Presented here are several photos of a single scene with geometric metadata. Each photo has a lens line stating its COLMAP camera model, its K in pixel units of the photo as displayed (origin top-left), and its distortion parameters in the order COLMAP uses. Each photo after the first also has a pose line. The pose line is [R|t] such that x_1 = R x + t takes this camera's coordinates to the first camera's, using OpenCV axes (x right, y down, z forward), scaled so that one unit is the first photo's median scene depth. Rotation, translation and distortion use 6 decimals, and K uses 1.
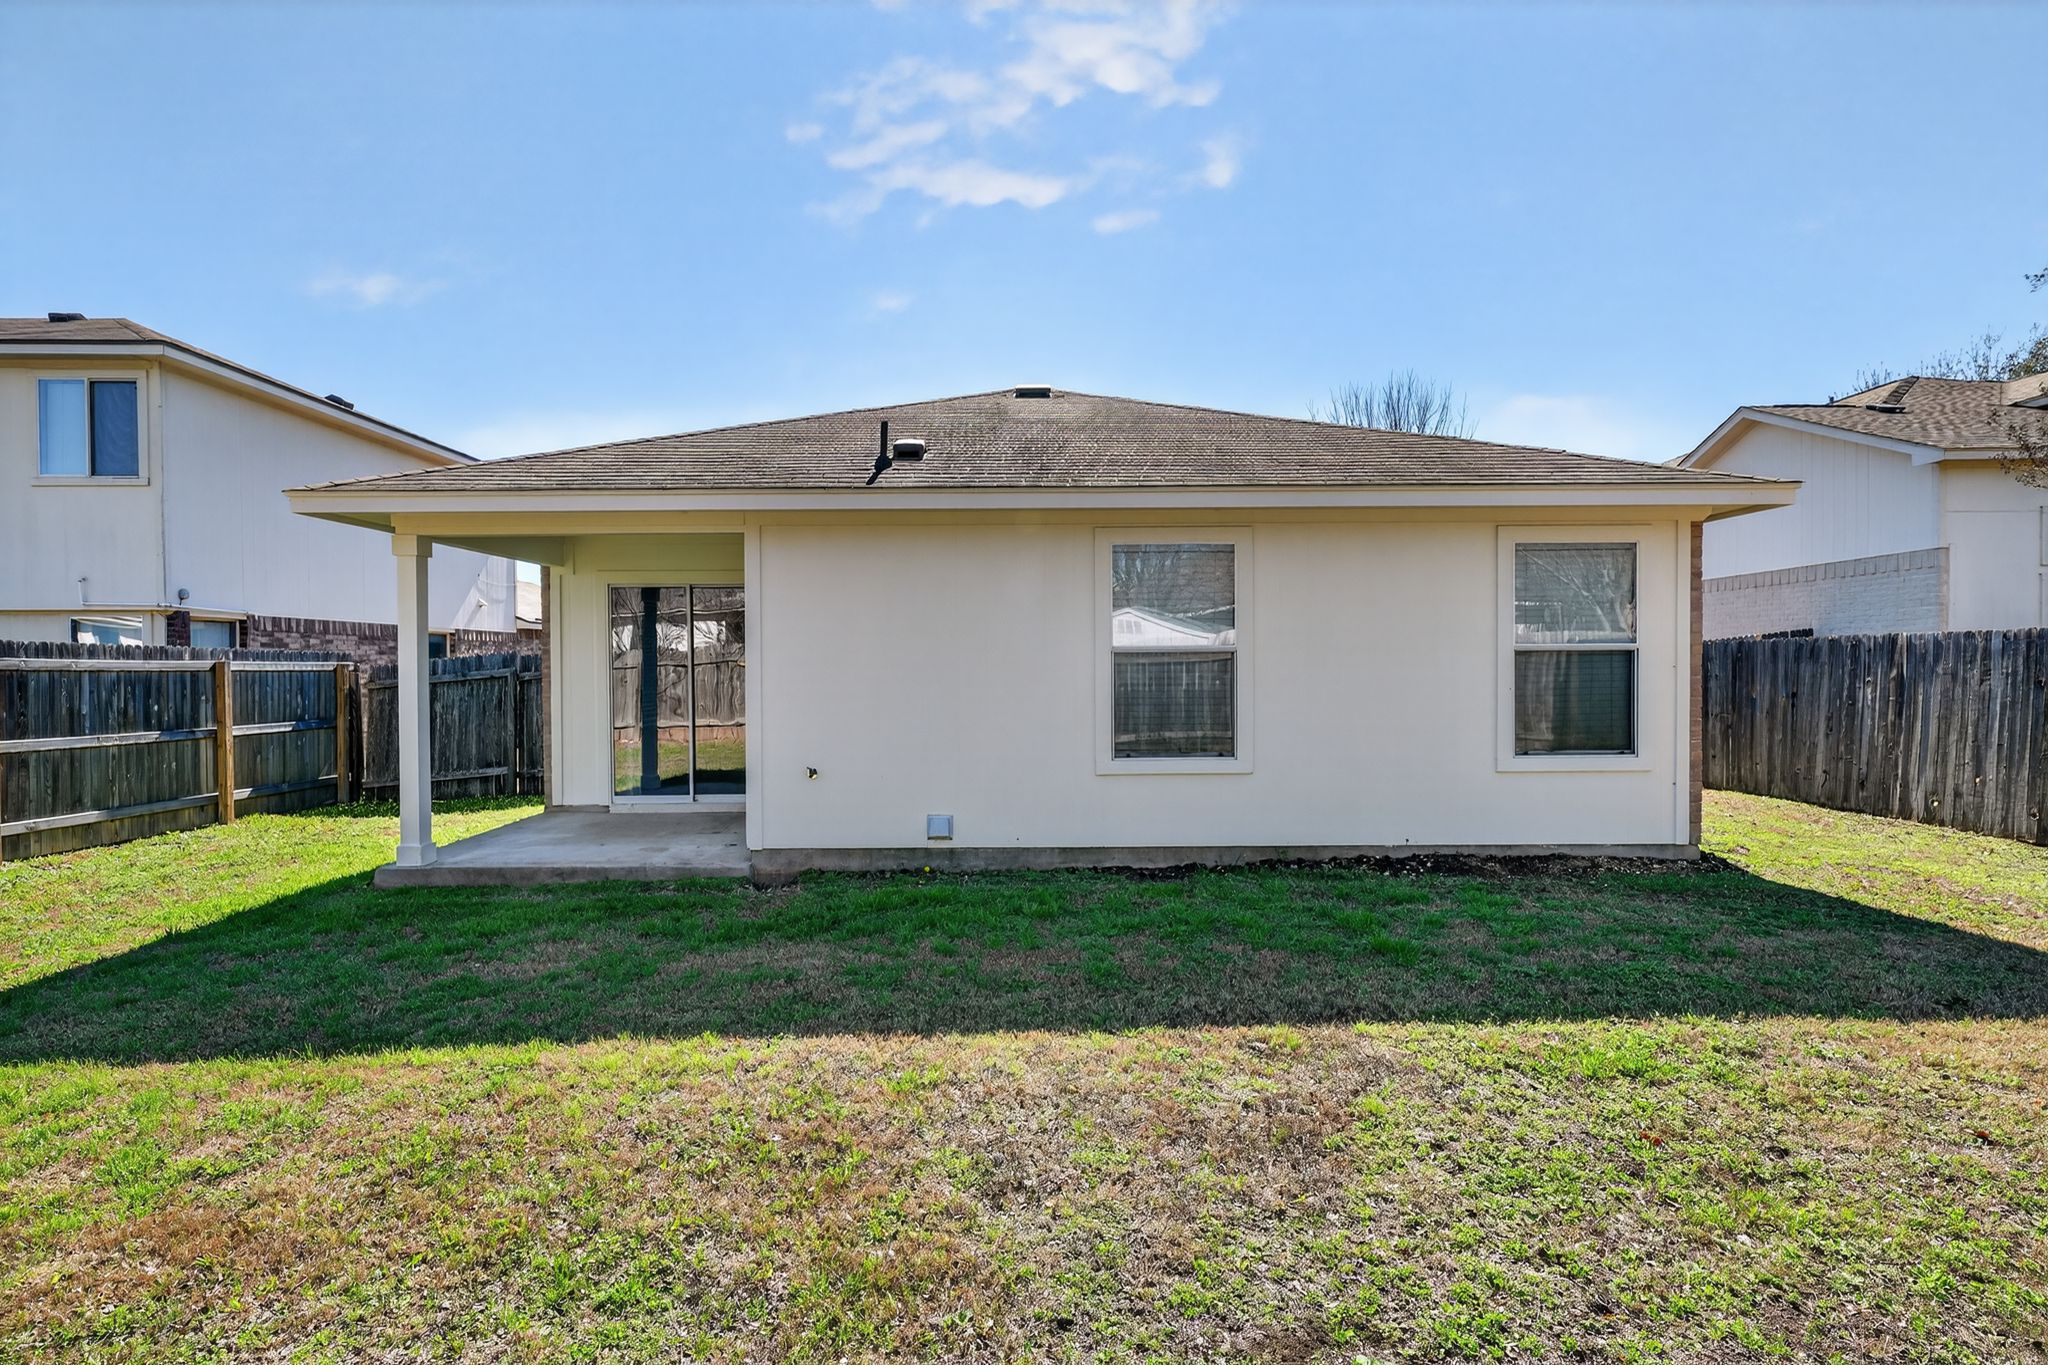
lens RADIAL K [[967.8, 0, 1024.0], [0, 967.8, 682.5], [0, 0, 1]] dist [0.002148, 0.000544]
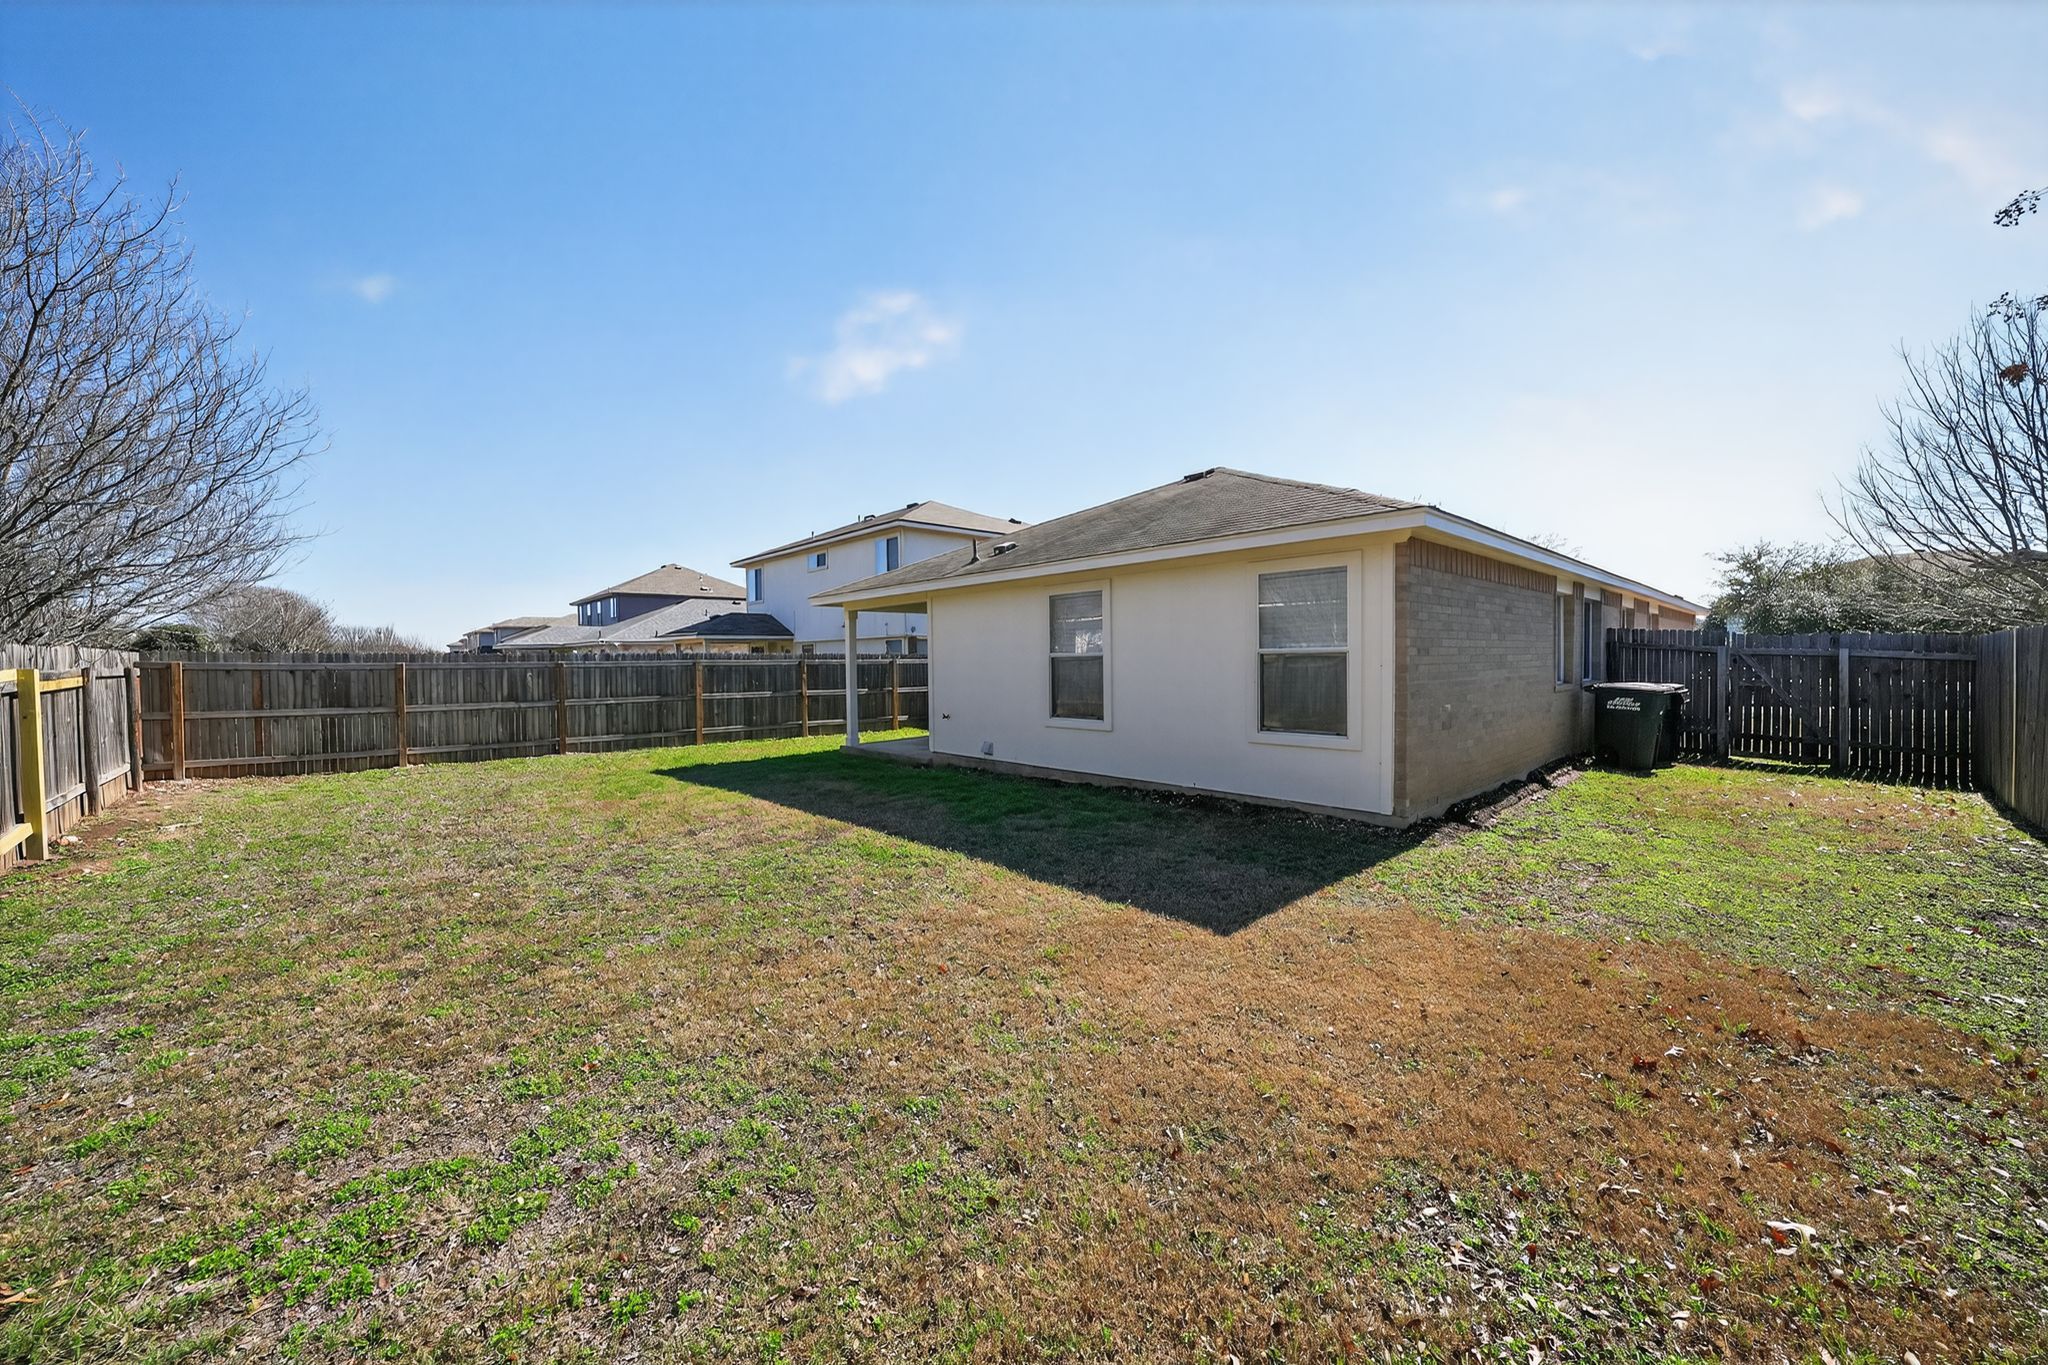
lens RADIAL K [[752.8, 0, 1024.0], [0, 752.8, 682.5], [0, 0, 1]] dist [0.000026, 0.000320]
pose [[0.664905, 0.021895, -0.746607, 1.070567], [-0.007575, 0.999717, 0.022571, -0.015078], [0.746890, -0.009352, 0.664882, 0.064050]]
